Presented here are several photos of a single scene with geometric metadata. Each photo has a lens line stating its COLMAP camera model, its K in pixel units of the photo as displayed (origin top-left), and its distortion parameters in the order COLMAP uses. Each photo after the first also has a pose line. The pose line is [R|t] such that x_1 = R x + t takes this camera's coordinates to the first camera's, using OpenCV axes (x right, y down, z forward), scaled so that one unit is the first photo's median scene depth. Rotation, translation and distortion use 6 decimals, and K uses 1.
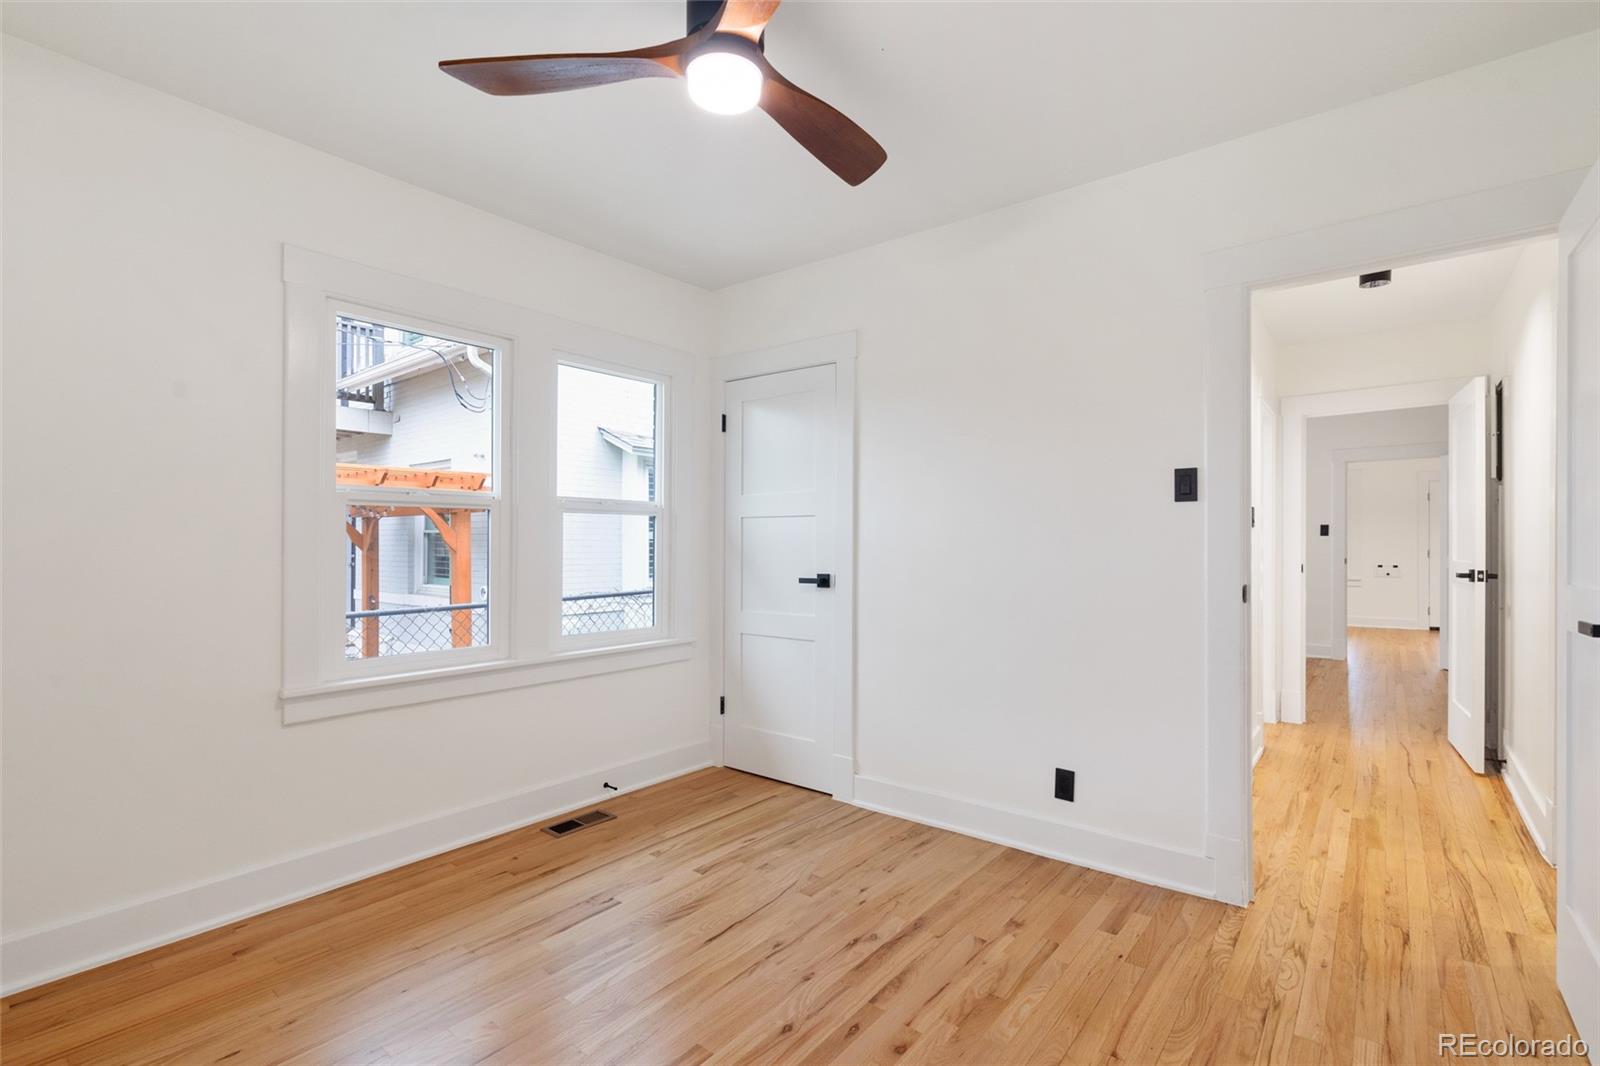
lens RADIAL K [[720.0, 0, 796.9], [0, 720.0, 539.9], [0, 0, 1]] dist [-0.005596, 0.001313]
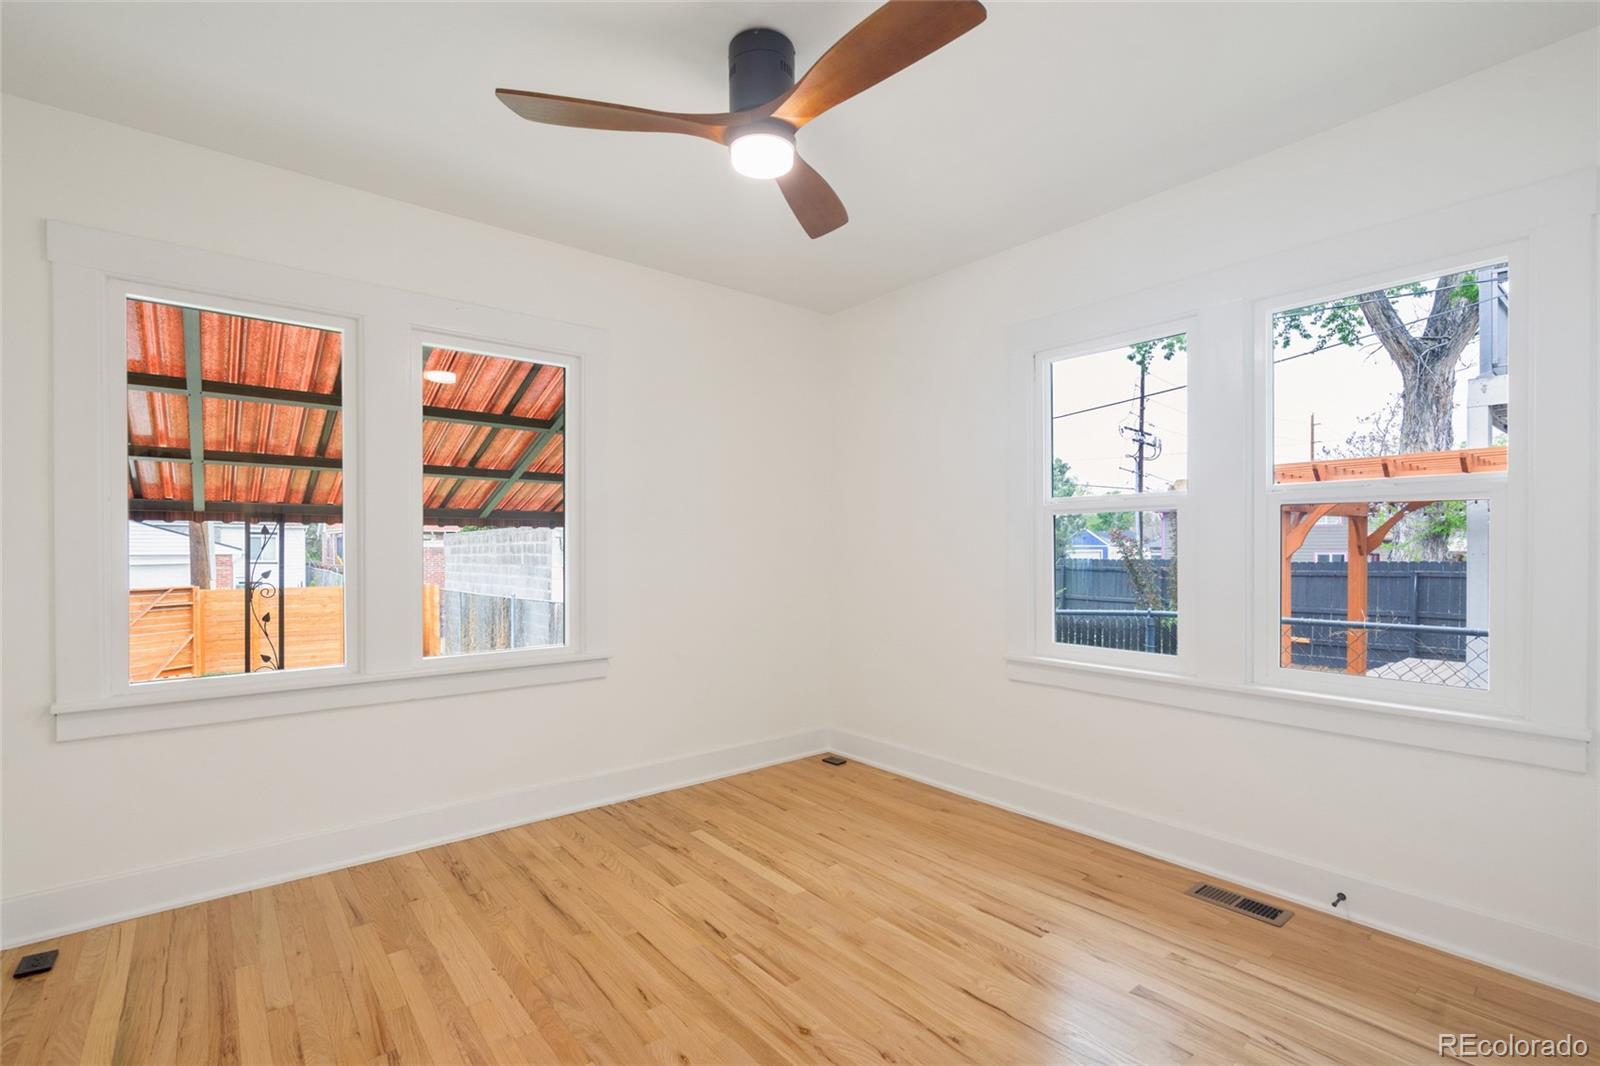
lens RADIAL K [[720.0, 0, 796.5], [0, 720.0, 542.3], [0, 0, 1]] dist [-0.005596, 0.001313]
pose [[-0.196273, -0.005710, -0.980533, 0.645104], [0.008181, 0.999939, -0.007461, 0.003187], [0.980515, -0.009486, -0.196214, 0.787590]]
